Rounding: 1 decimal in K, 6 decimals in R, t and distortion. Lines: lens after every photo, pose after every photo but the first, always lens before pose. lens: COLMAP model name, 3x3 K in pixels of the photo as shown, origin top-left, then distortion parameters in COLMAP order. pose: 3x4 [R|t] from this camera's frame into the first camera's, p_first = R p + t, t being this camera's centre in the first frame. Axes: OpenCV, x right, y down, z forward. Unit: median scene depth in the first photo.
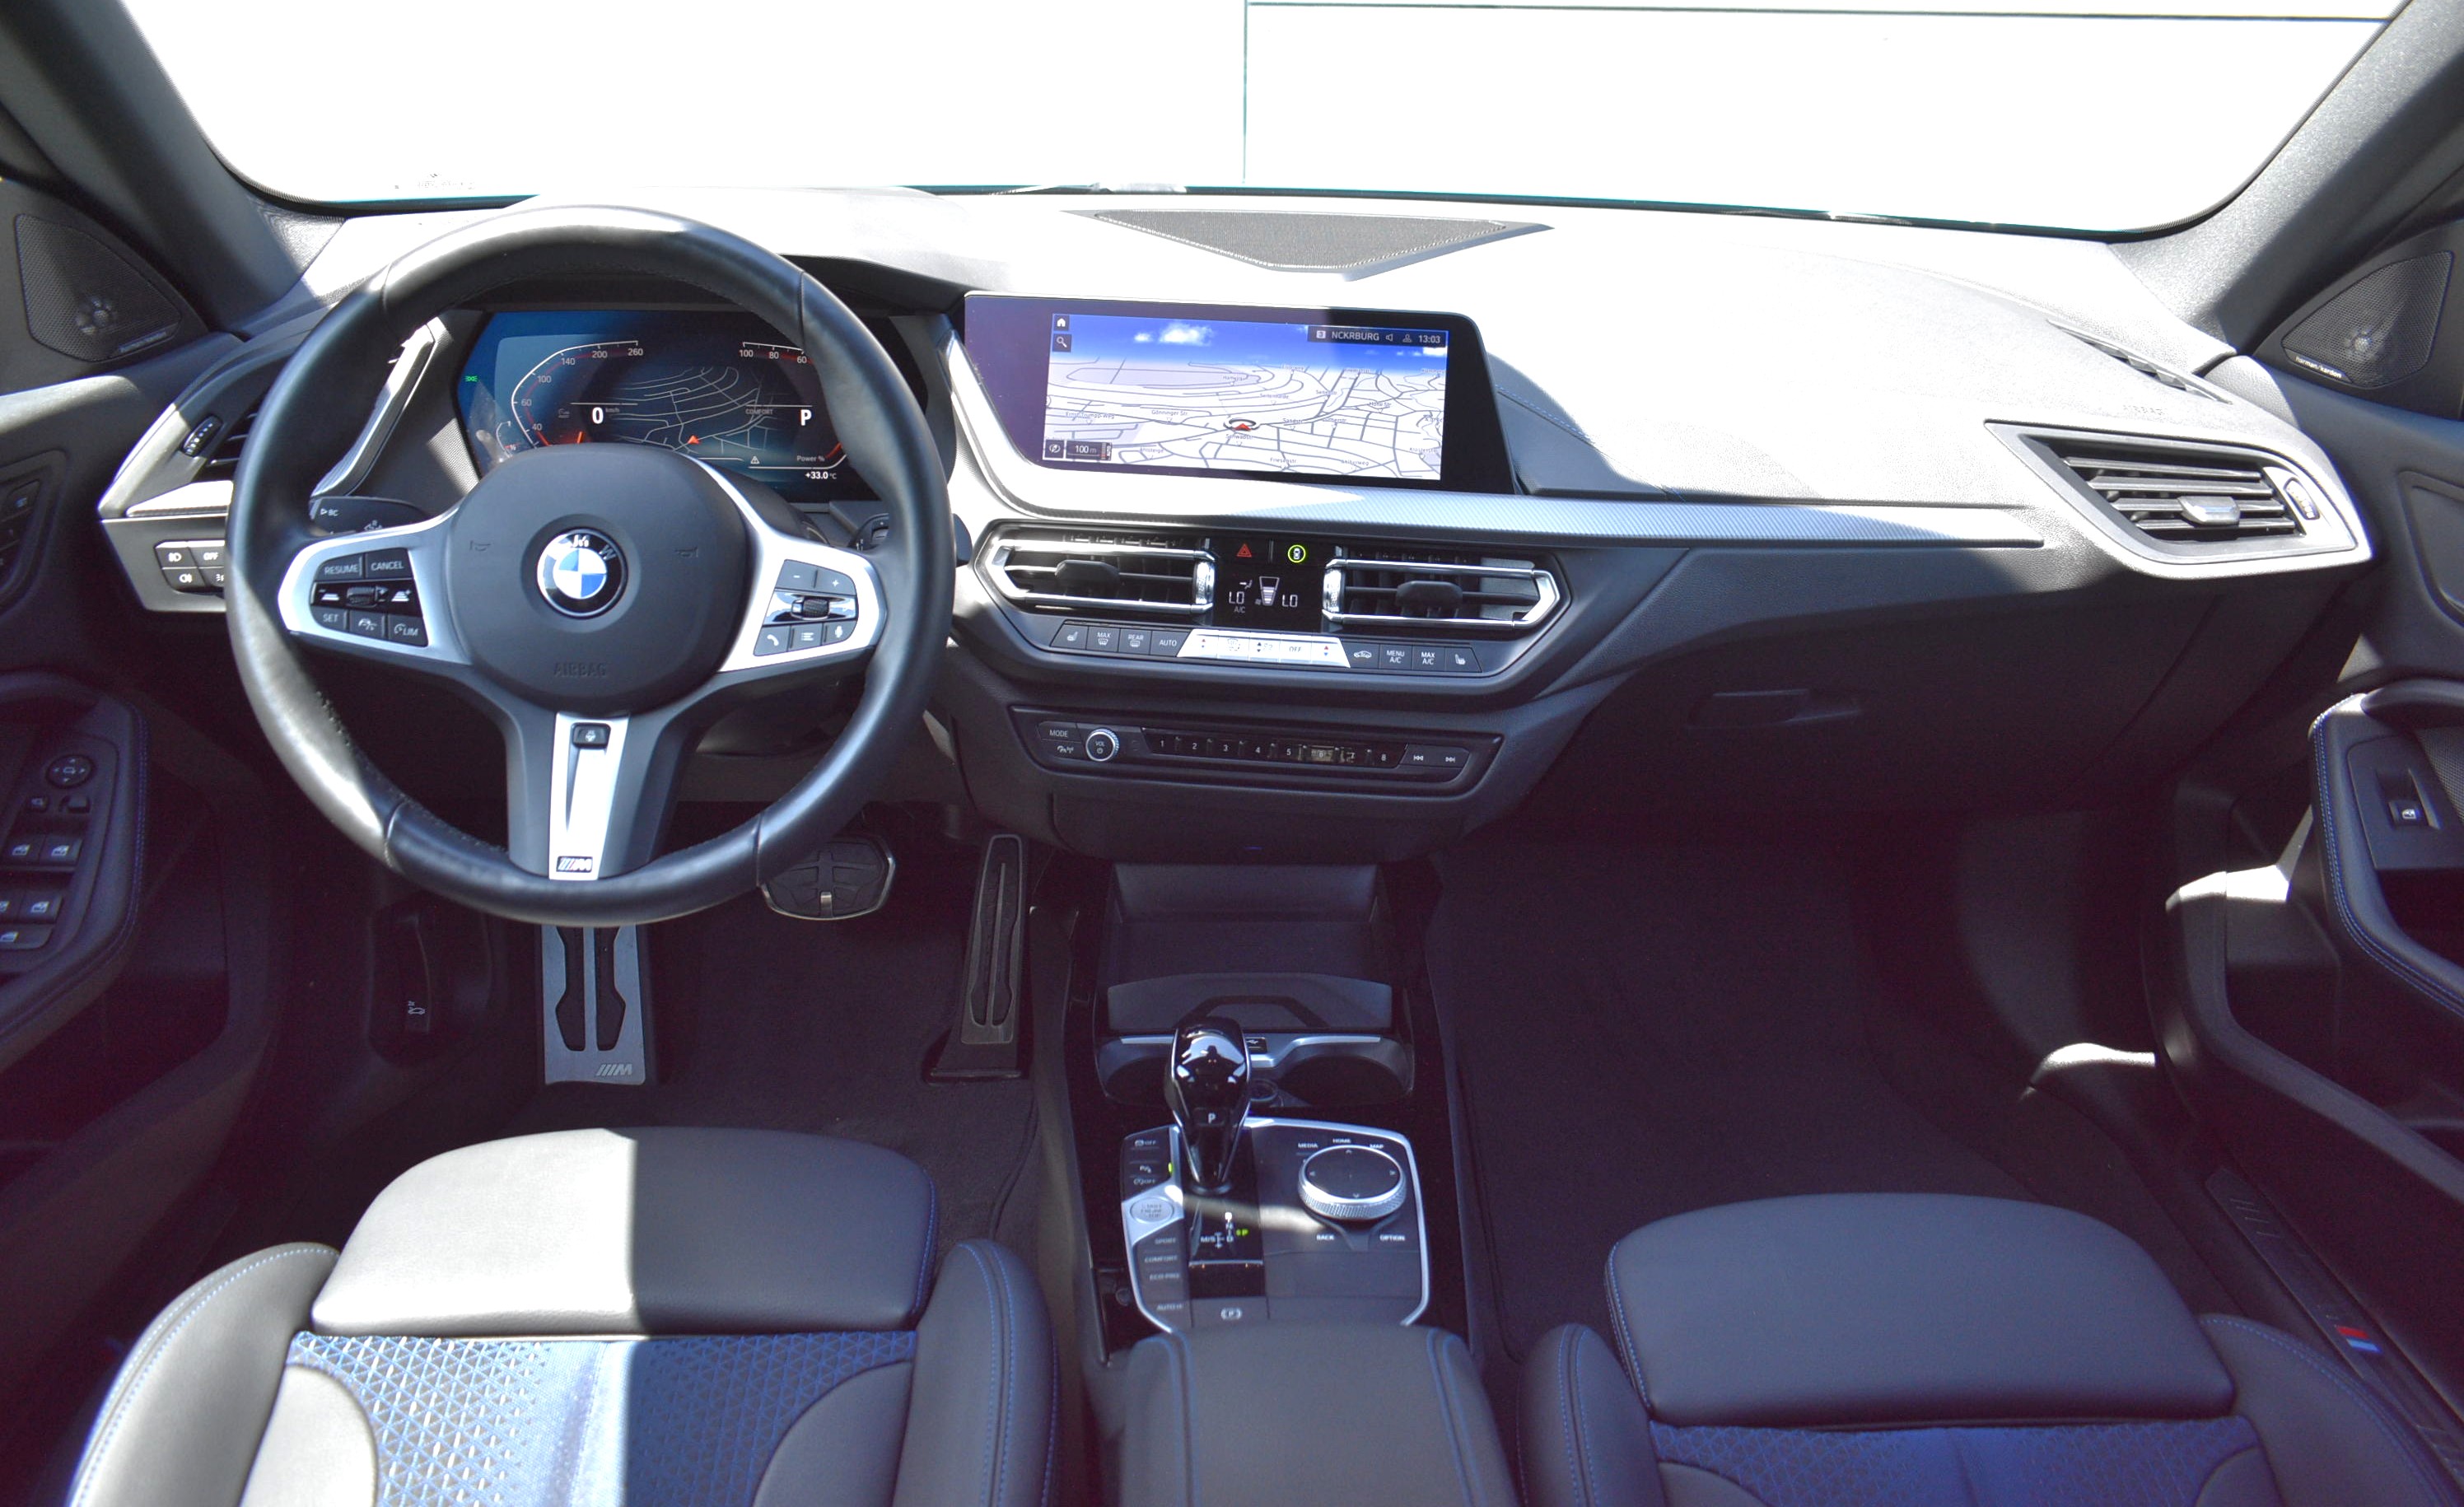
lens RADIAL K [[1864.5, 0, 1241.6], [0, 1864.5, 674.2], [0, 0, 1]] dist [-0.031617, 0.015492]
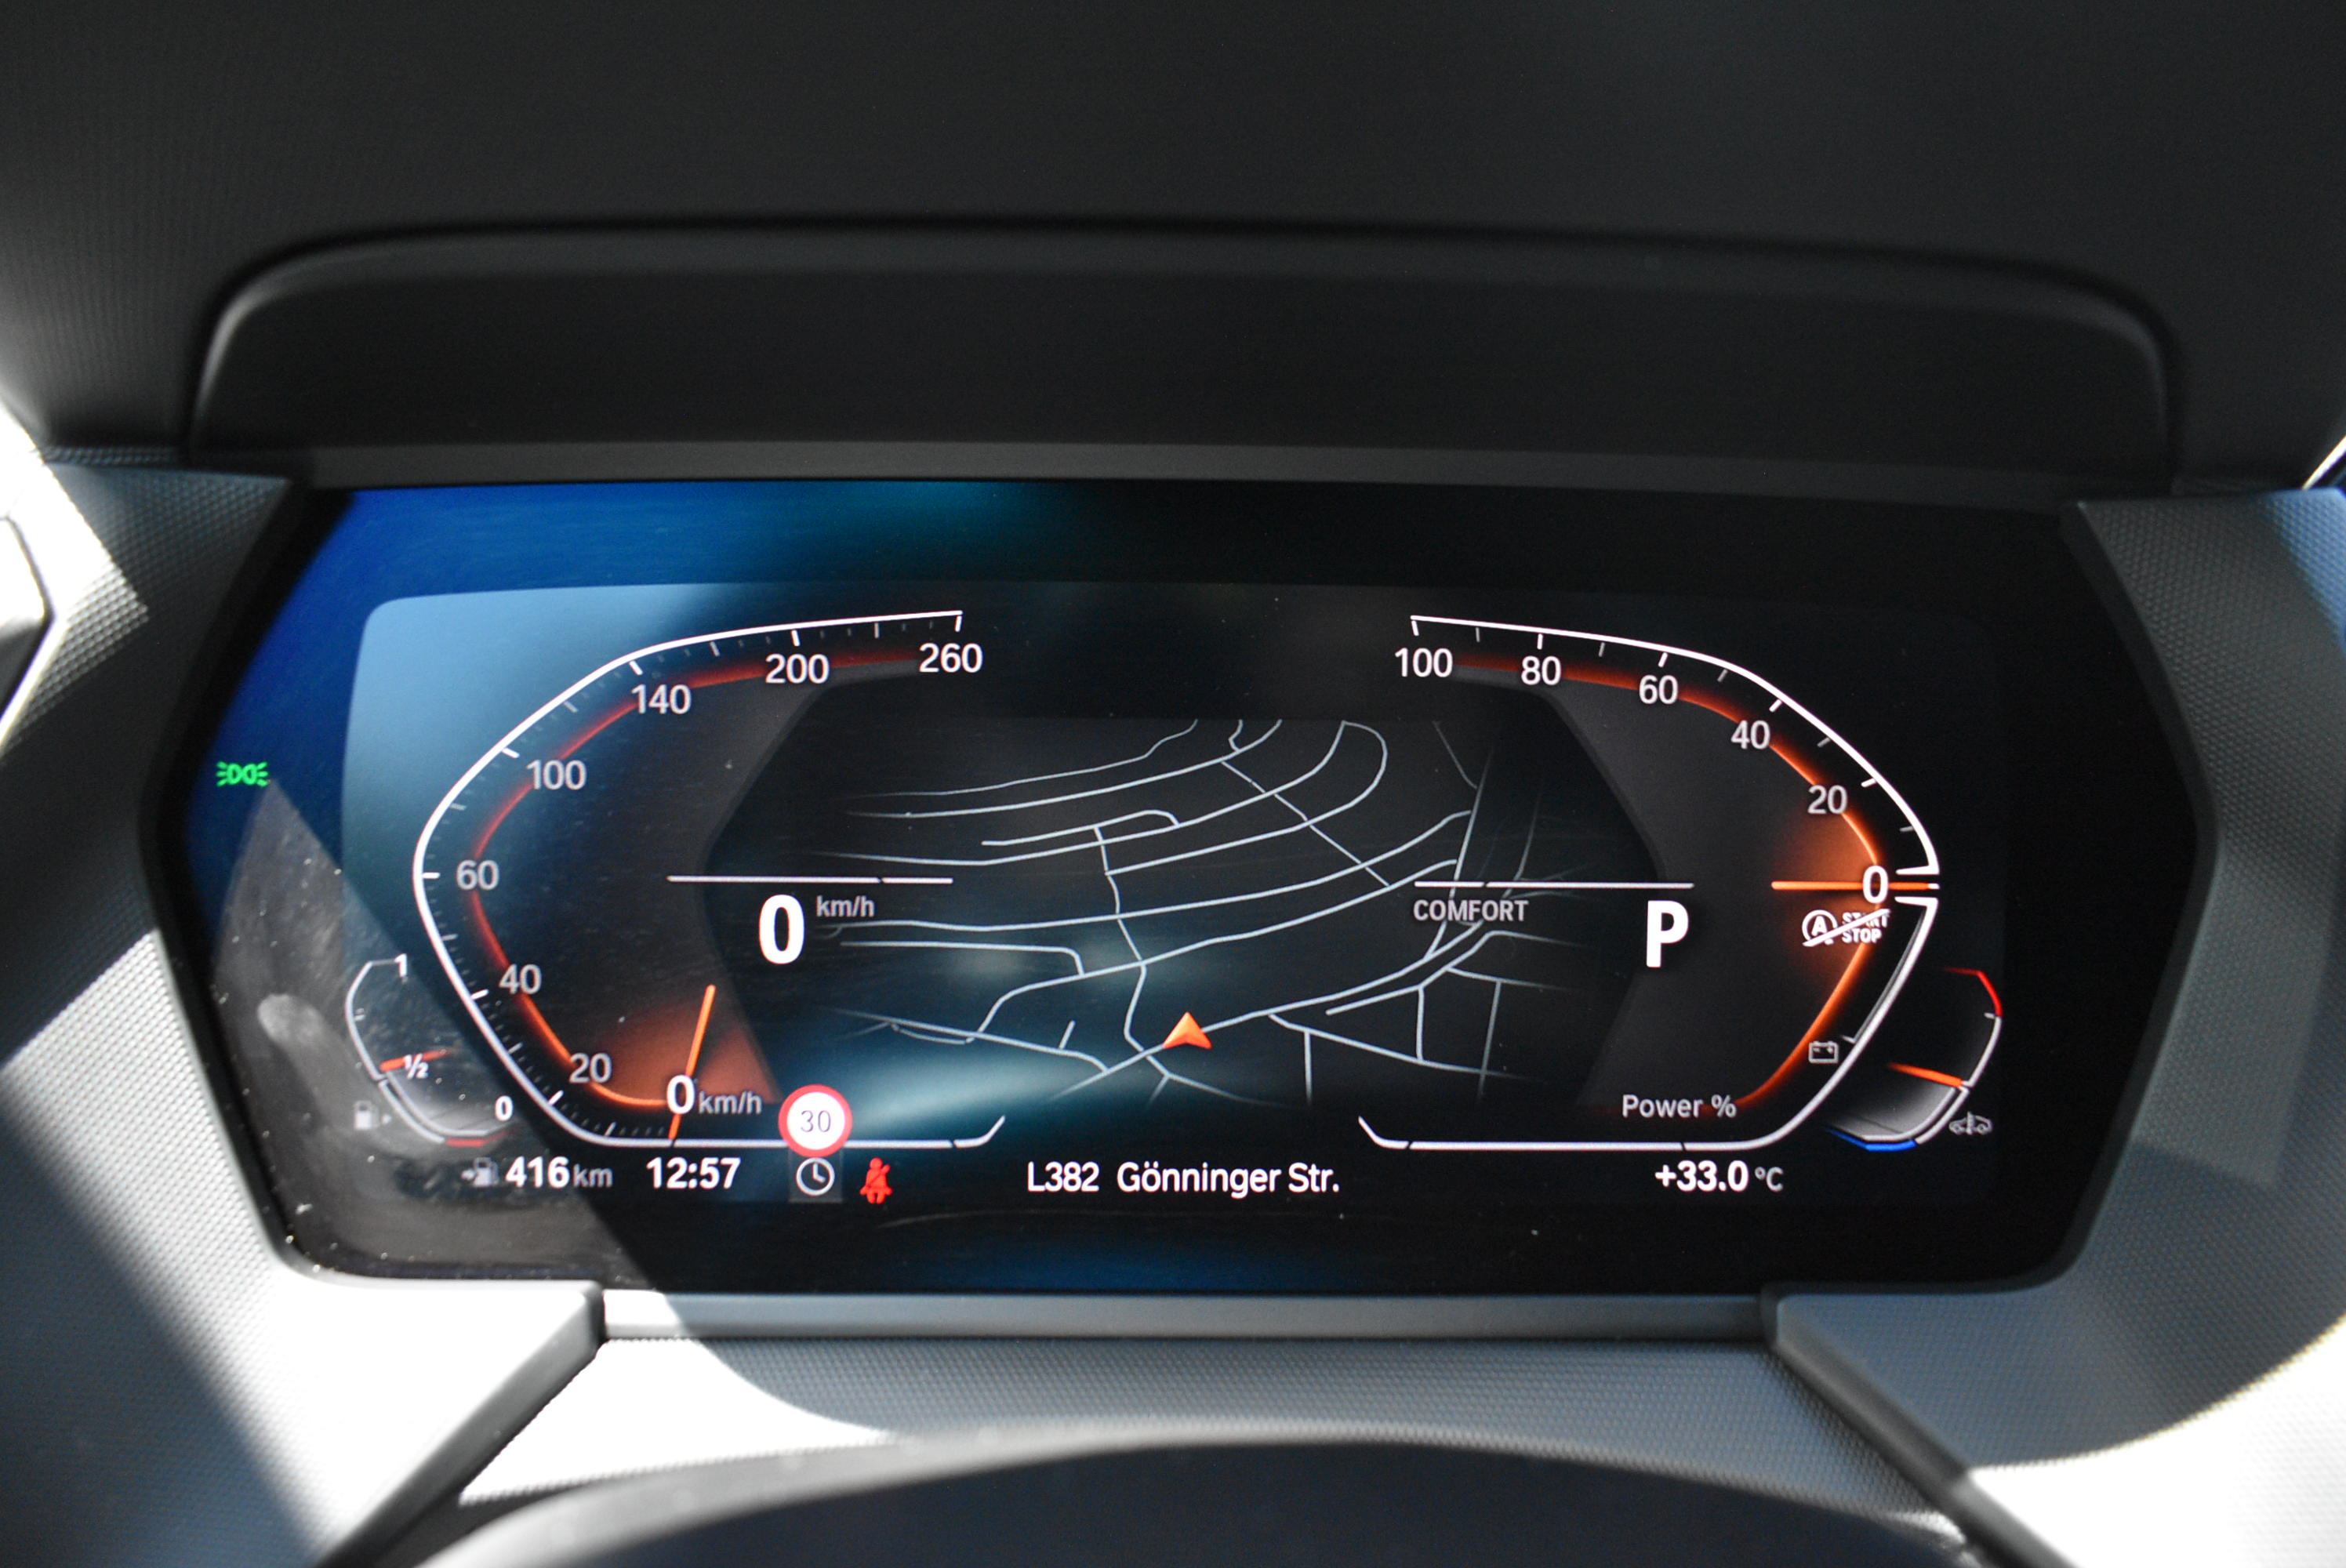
lens RADIAL K [[1761.7, 0, 1164.7], [0, 1761.7, 774.9], [0, 0, 1]] dist [-0.017369, -0.012954]
pose [[0.999668, -0.001985, -0.025689, -0.300783], [0.000037, 0.997137, -0.075610, -0.145682], [0.025765, 0.075584, 0.996806, 0.800622]]
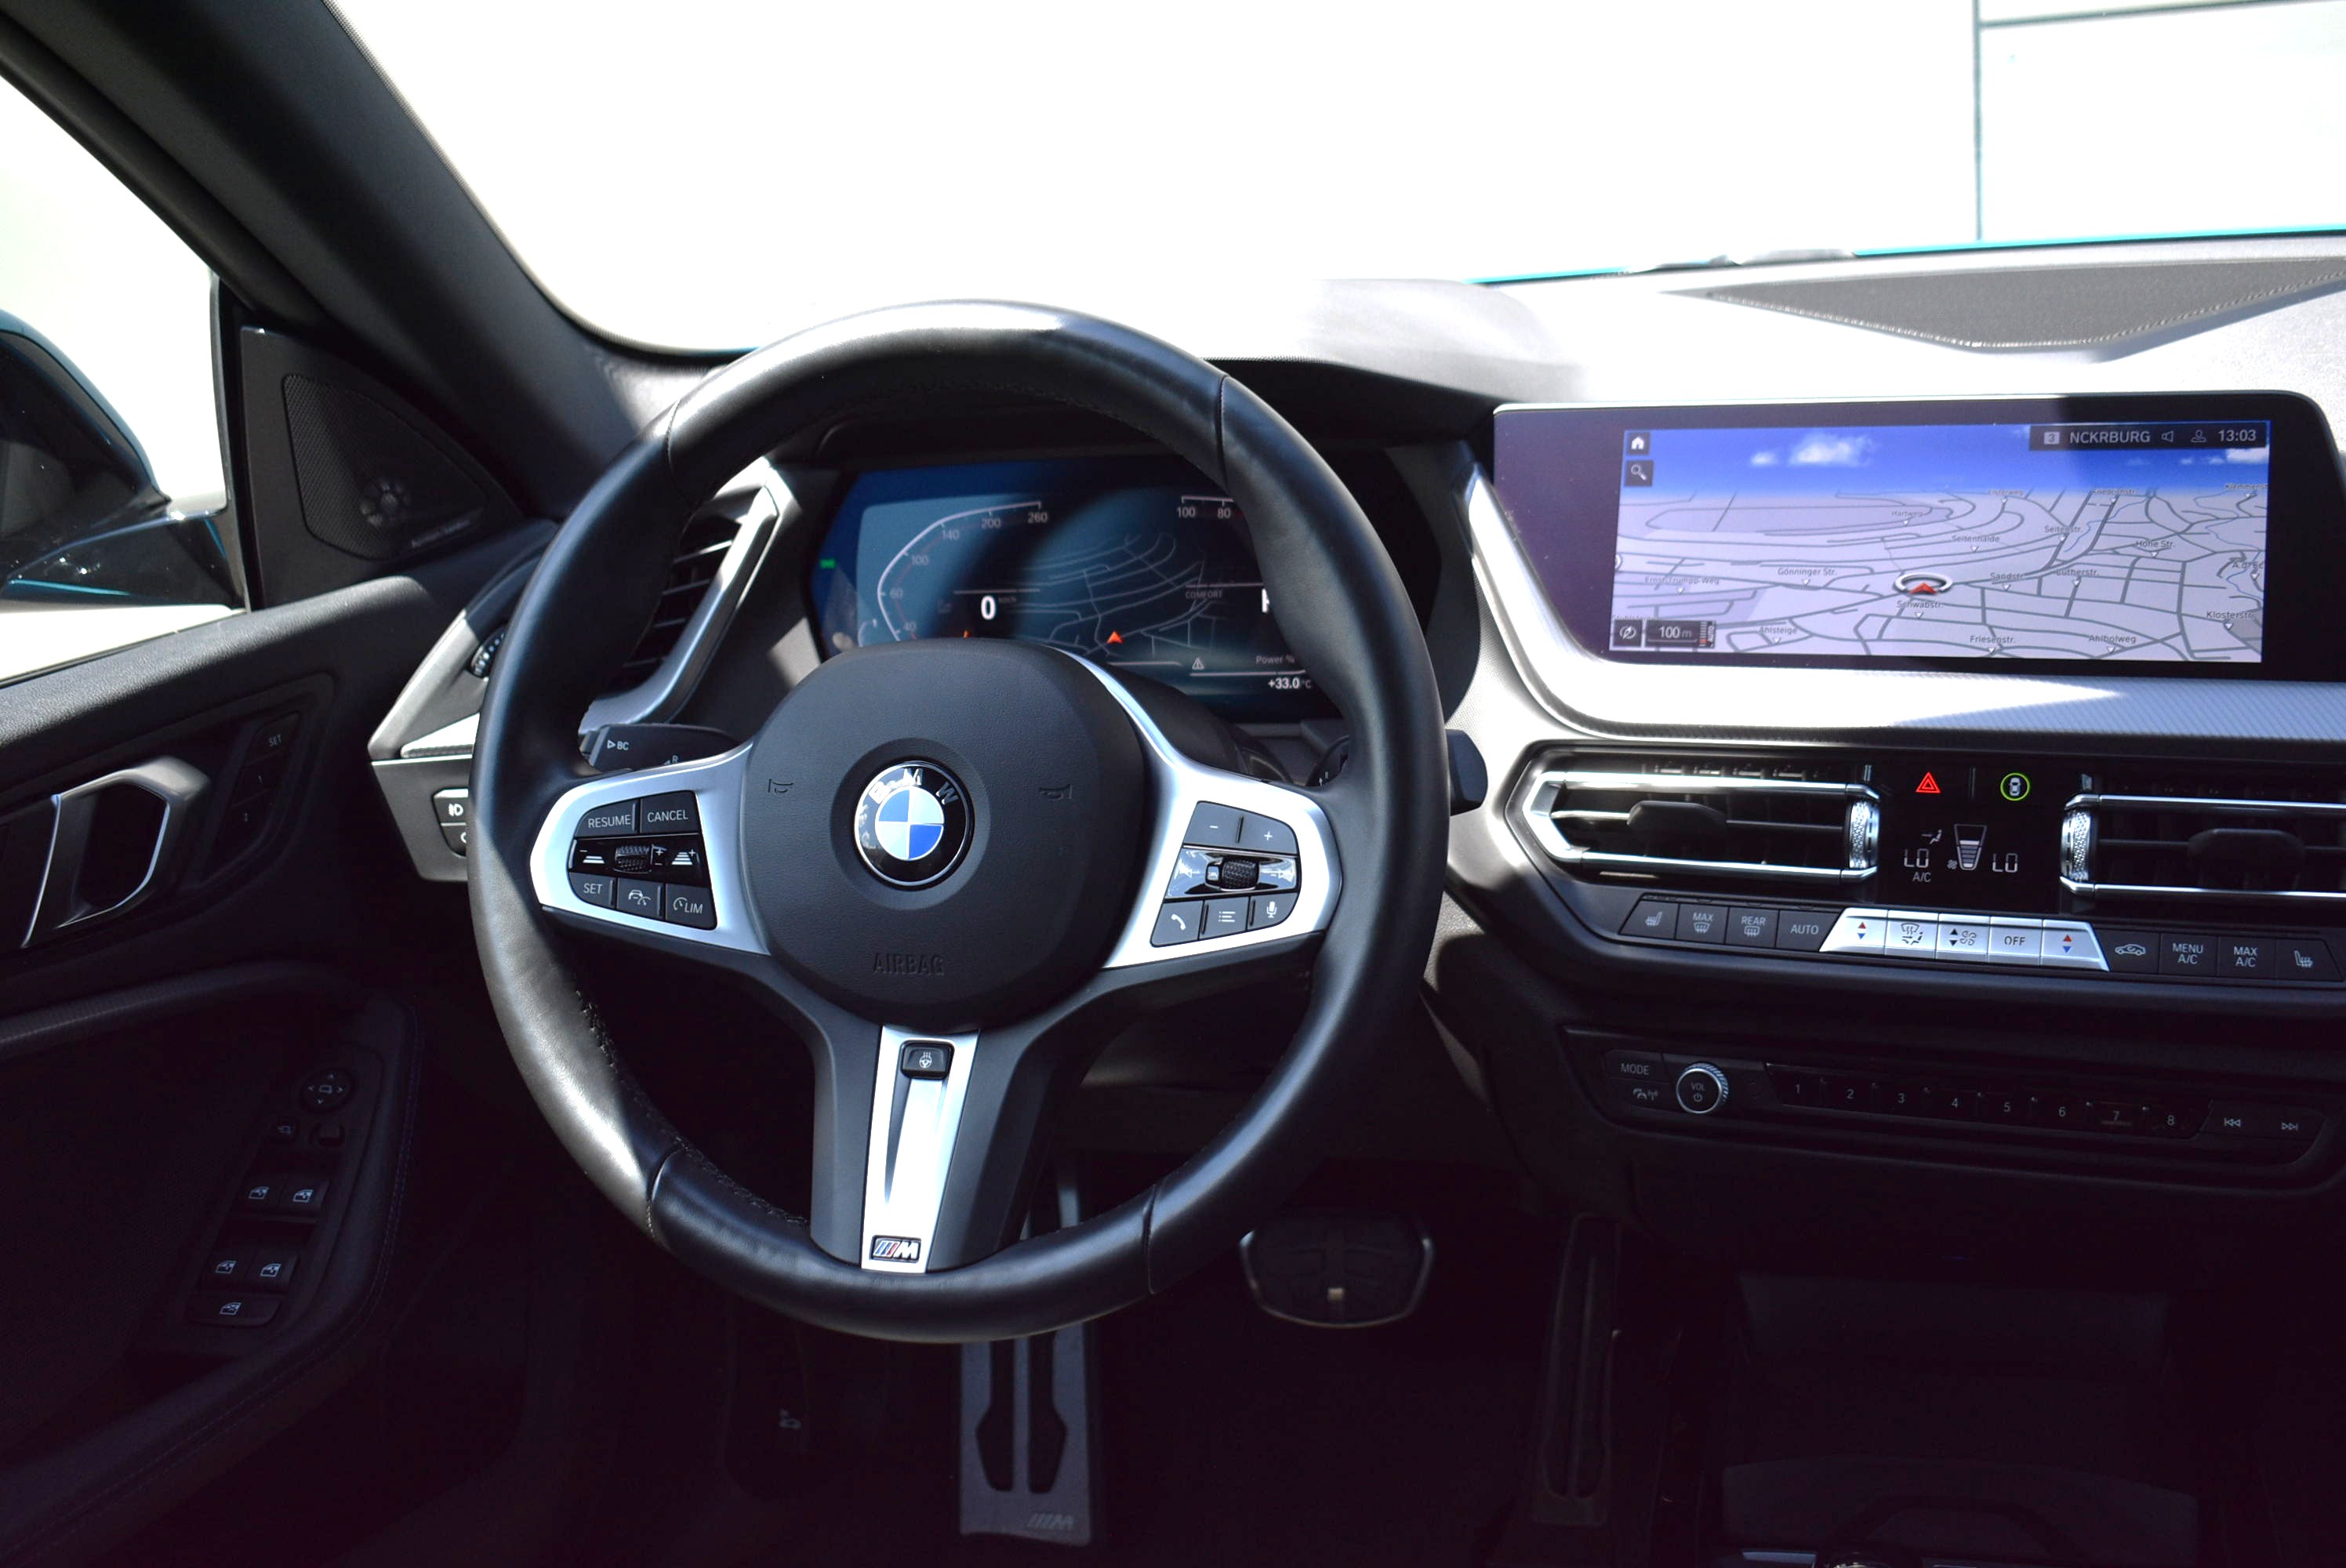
lens RADIAL K [[2450.2, 0, 1196.5], [0, 2450.2, 773.7], [0, 0, 1]] dist [-0.028109, 0.000000]
pose [[0.948297, -0.015492, -0.317007, 0.028551], [-0.010326, 0.996773, -0.079600, -0.001225], [0.317217, 0.078757, 0.945077, 0.141089]]
